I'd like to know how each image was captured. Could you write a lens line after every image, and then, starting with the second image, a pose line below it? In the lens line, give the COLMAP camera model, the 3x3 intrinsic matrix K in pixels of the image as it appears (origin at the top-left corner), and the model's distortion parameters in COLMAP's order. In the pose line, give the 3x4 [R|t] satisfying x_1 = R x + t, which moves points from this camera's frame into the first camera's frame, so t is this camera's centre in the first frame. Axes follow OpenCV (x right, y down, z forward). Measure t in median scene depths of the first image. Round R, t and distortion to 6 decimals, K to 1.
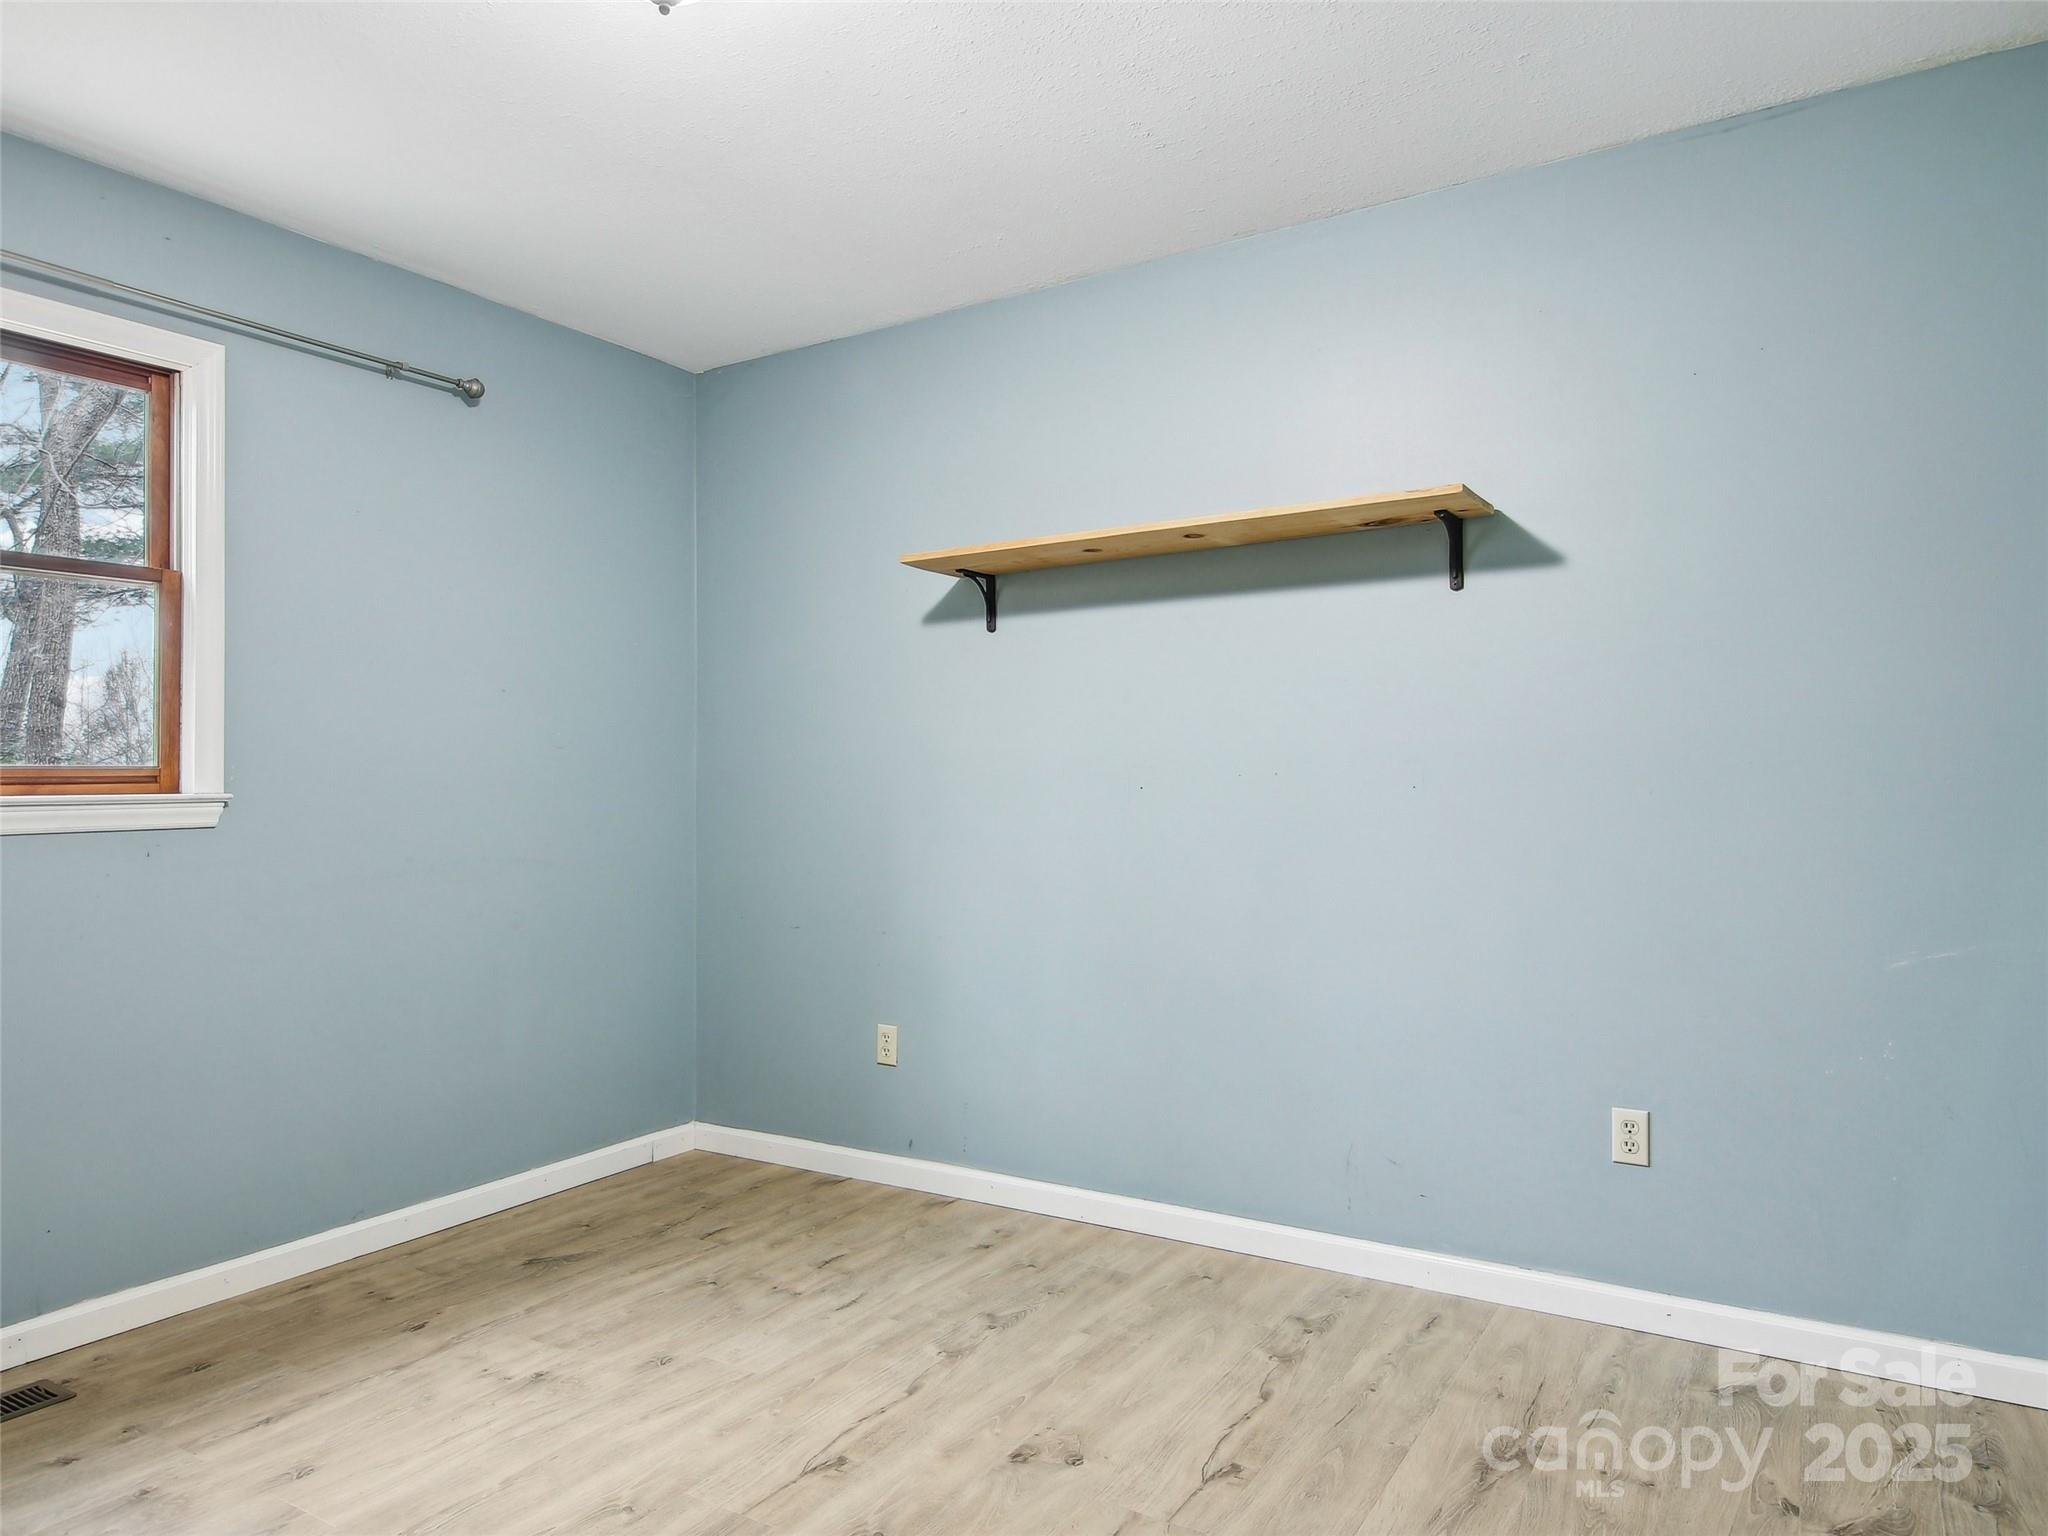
lens RADIAL K [[1308.4, 0, 1031.5], [0, 1308.4, 754.2], [0, 0, 1]] dist [0.033509, -0.022681]
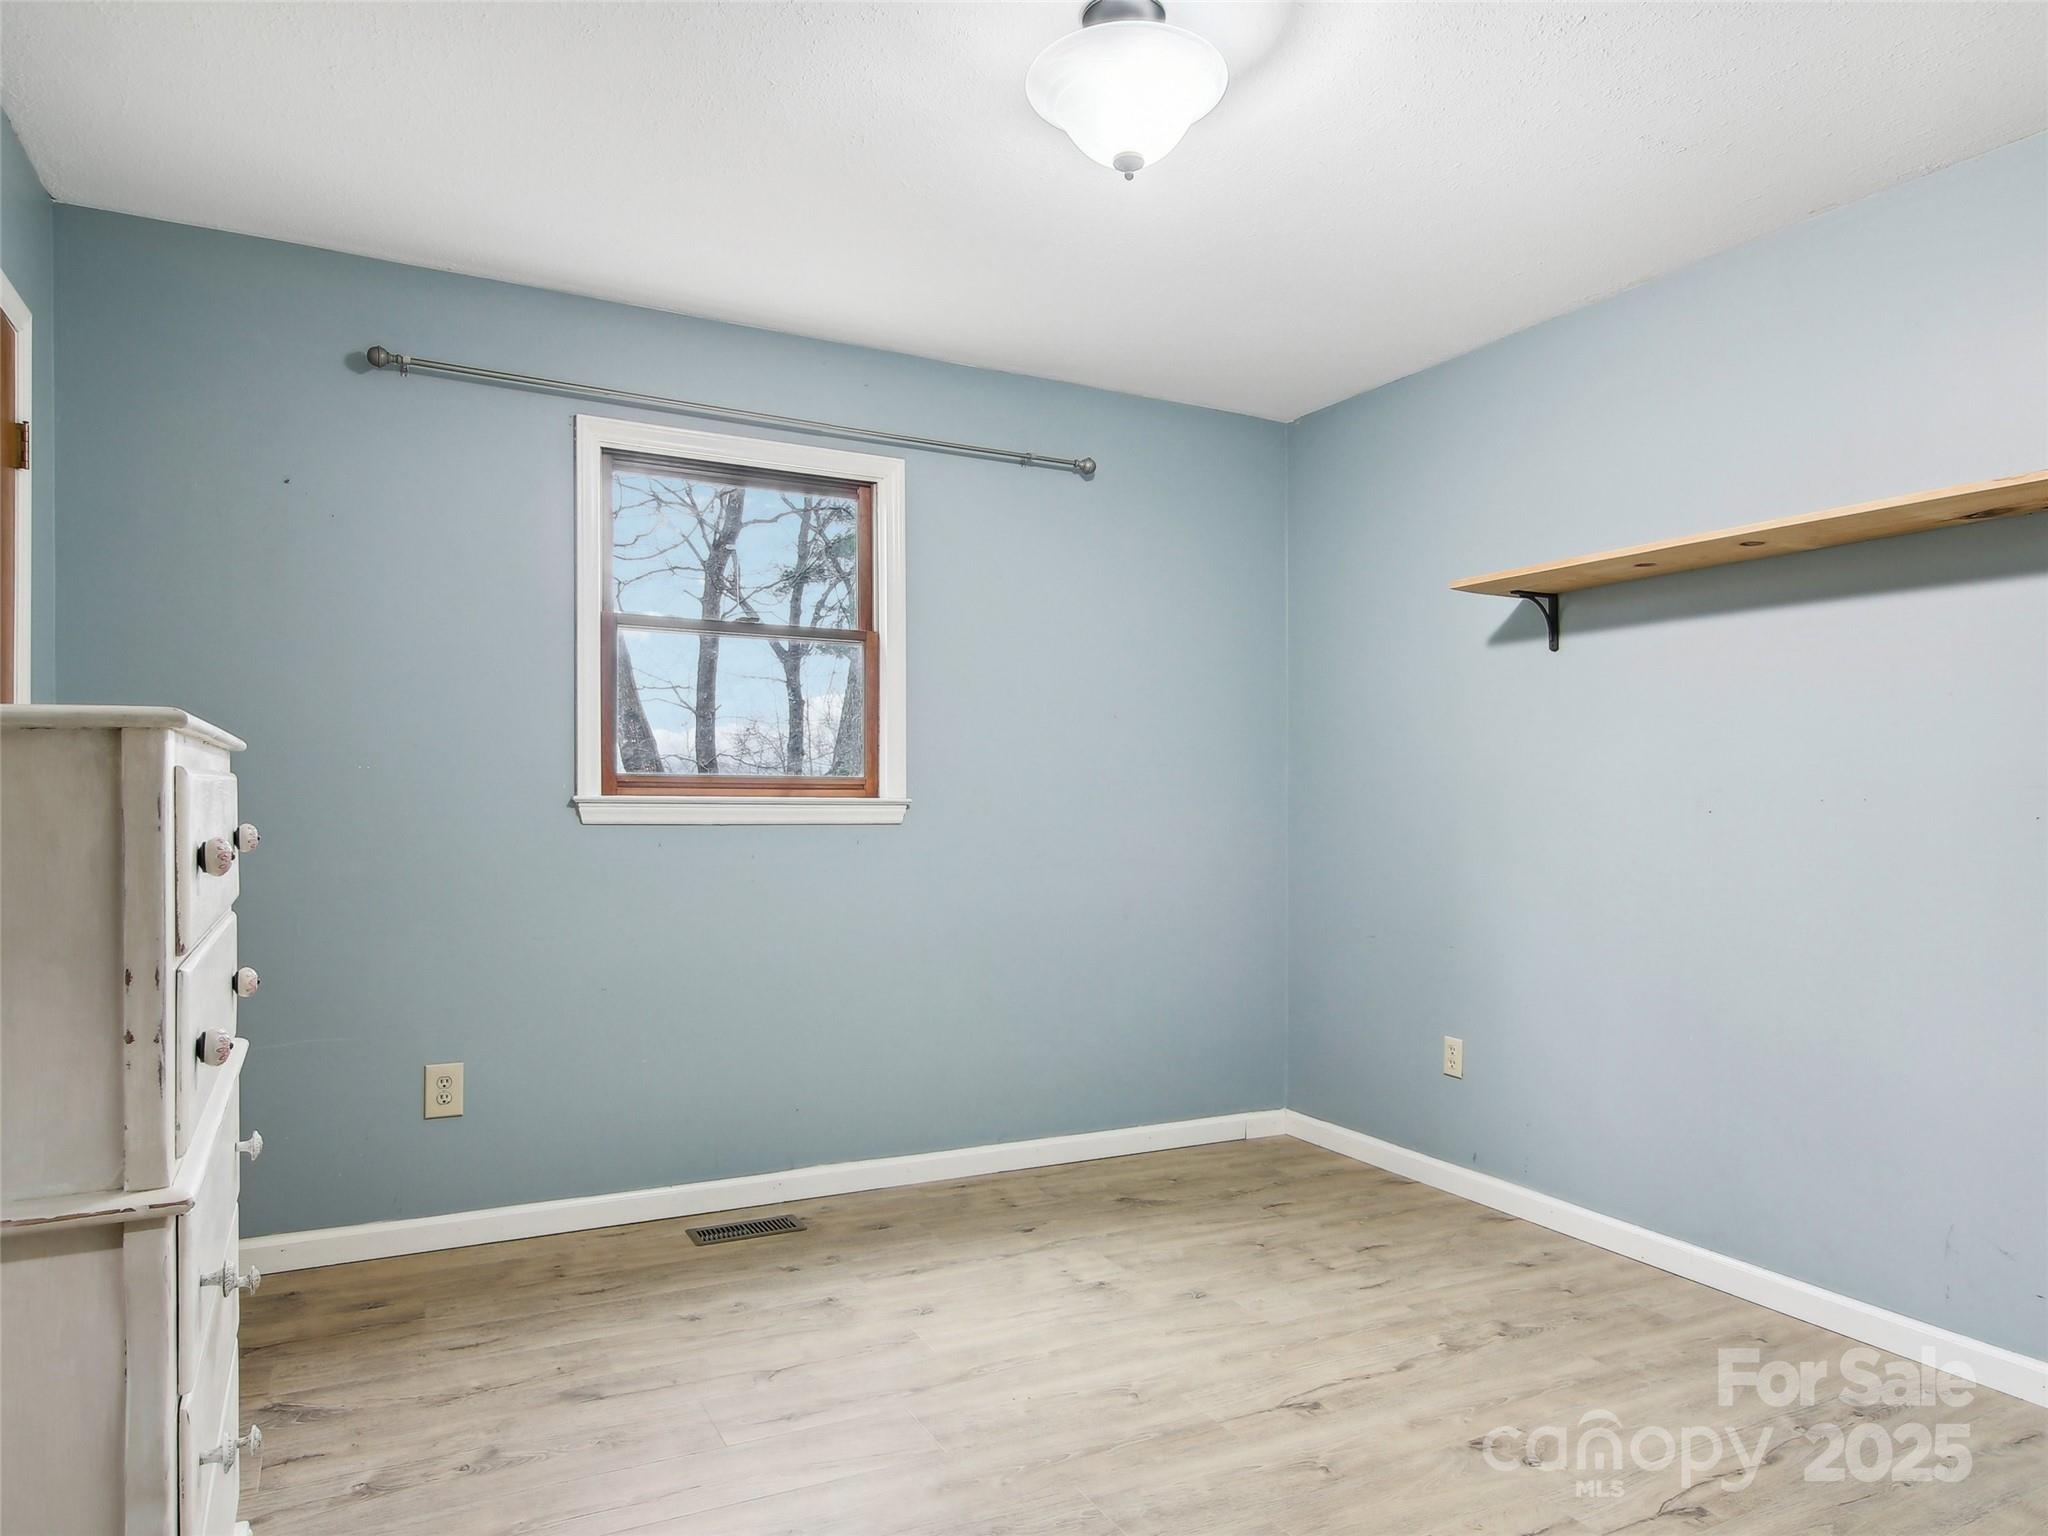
lens RADIAL K [[1300.2, 0, 1033.4], [0, 1300.2, 774.2], [0, 0, 1]] dist [0.001371, -0.001726]
pose [[0.865295, 0.011387, -0.501134, 0.146336], [-0.009960, 0.999935, 0.005524, -0.002594], [0.501164, 0.000212, 0.865352, -0.055927]]
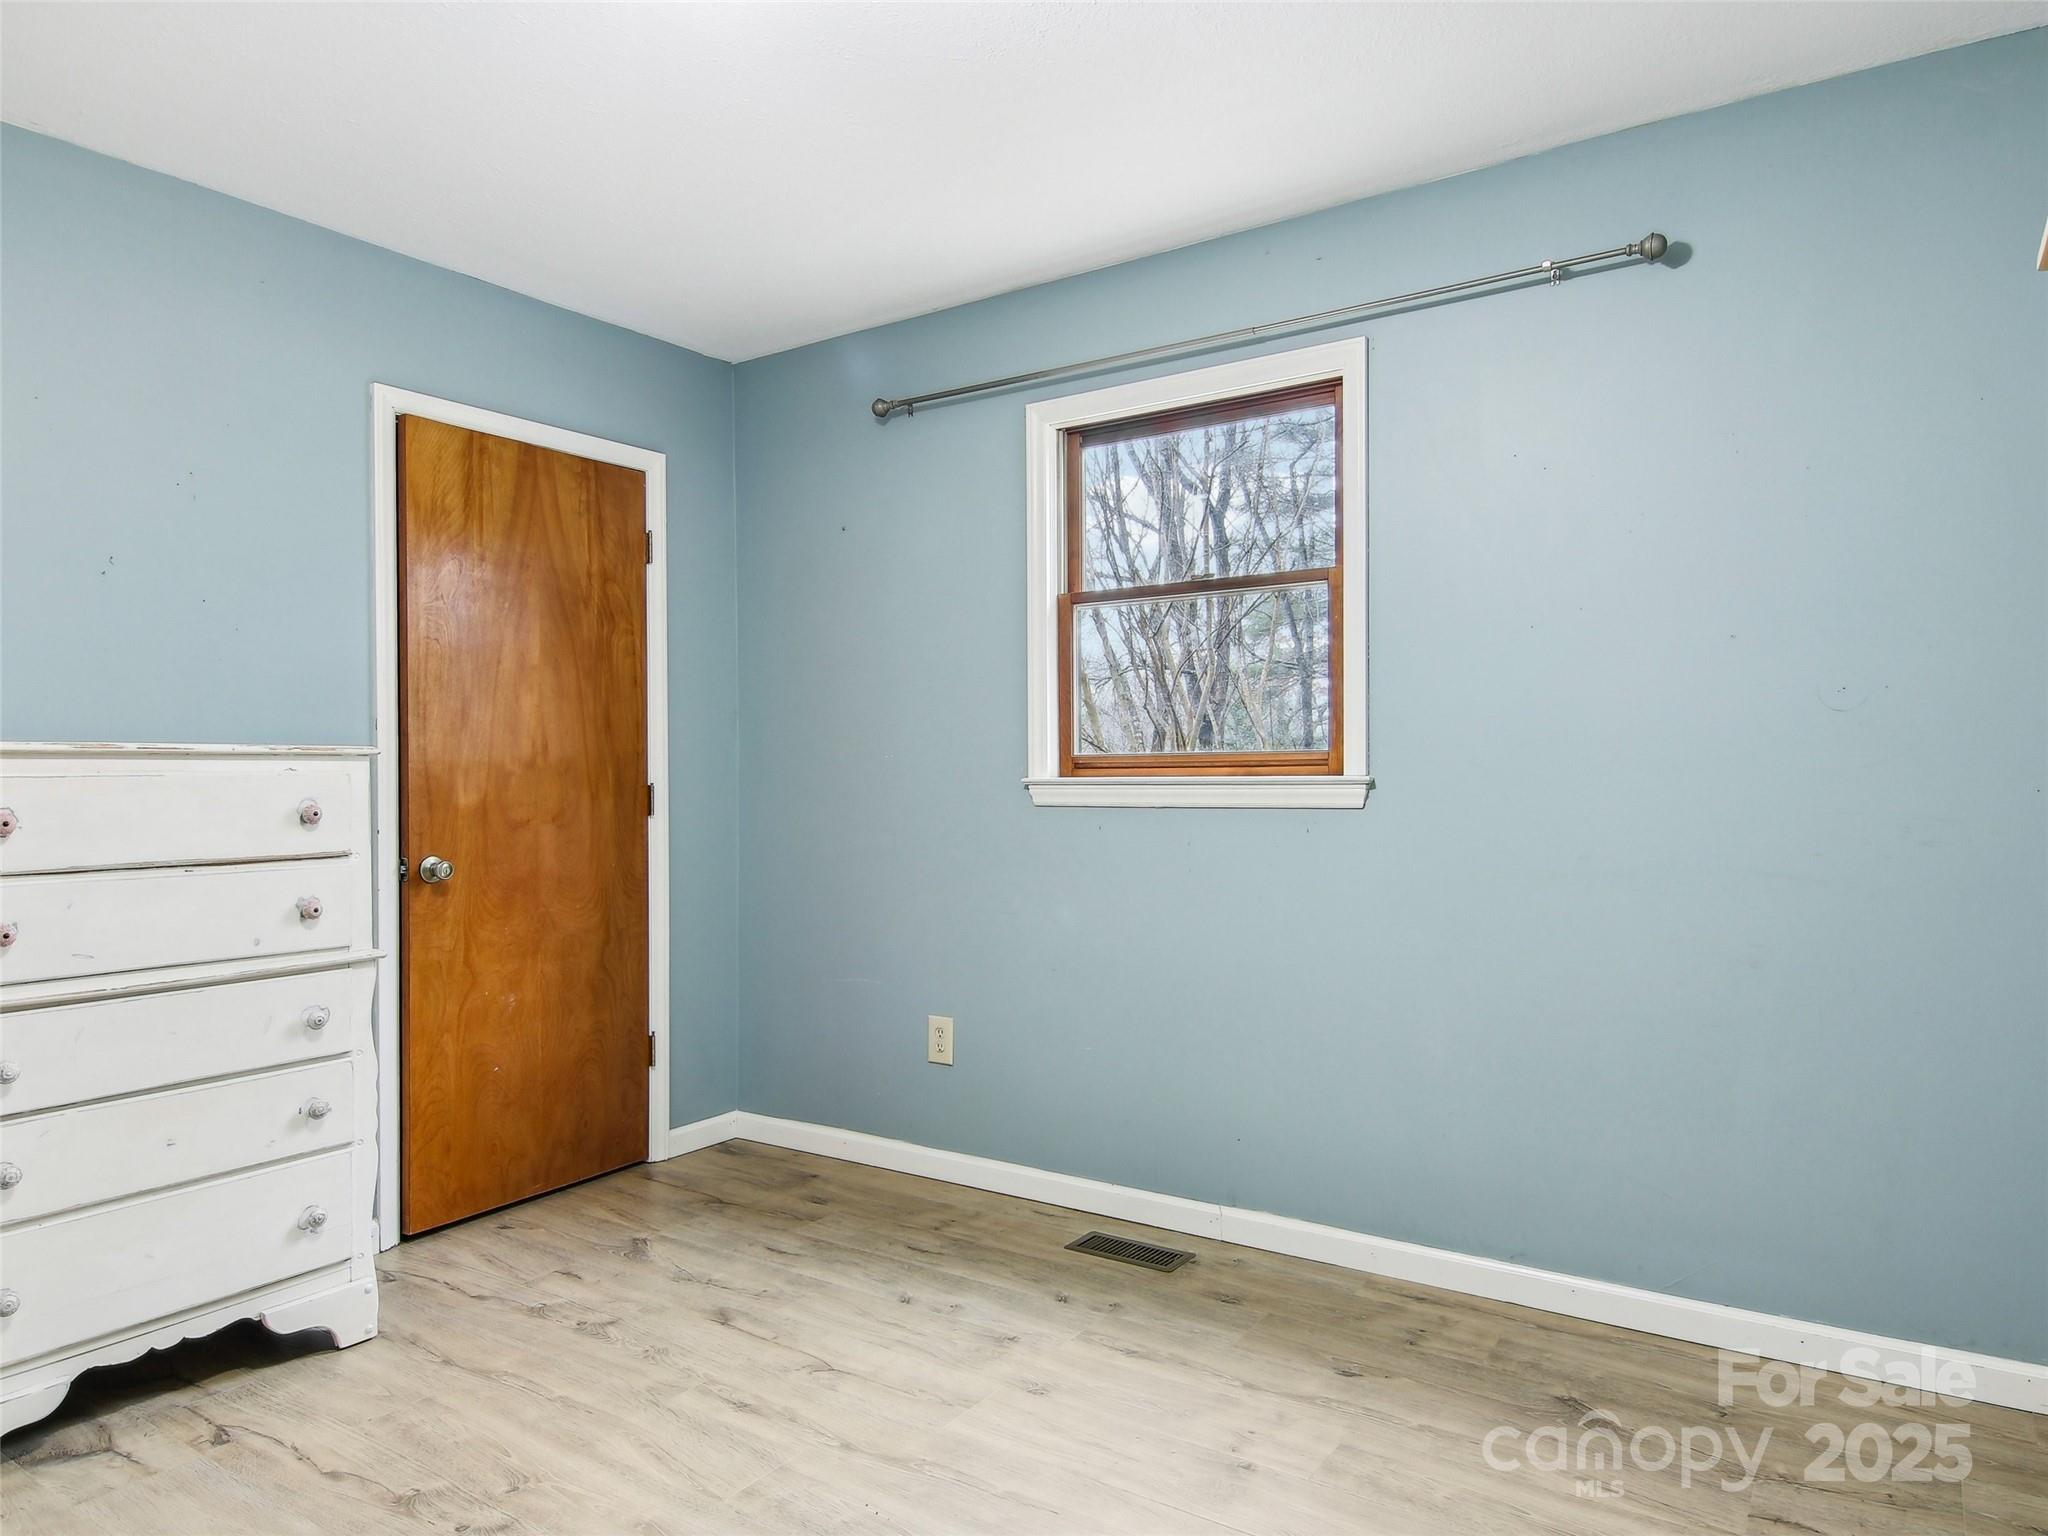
lens RADIAL K [[1264.7, 0, 929.7], [0, 1264.7, 770.3], [0, 0, 1]] dist [0.003601, -0.000209]
pose [[-0.022396, 0.008103, -0.999716, 0.392209], [0.023889, 0.999686, 0.007568, 0.010119], [0.999464, -0.023713, -0.022583, 0.732449]]
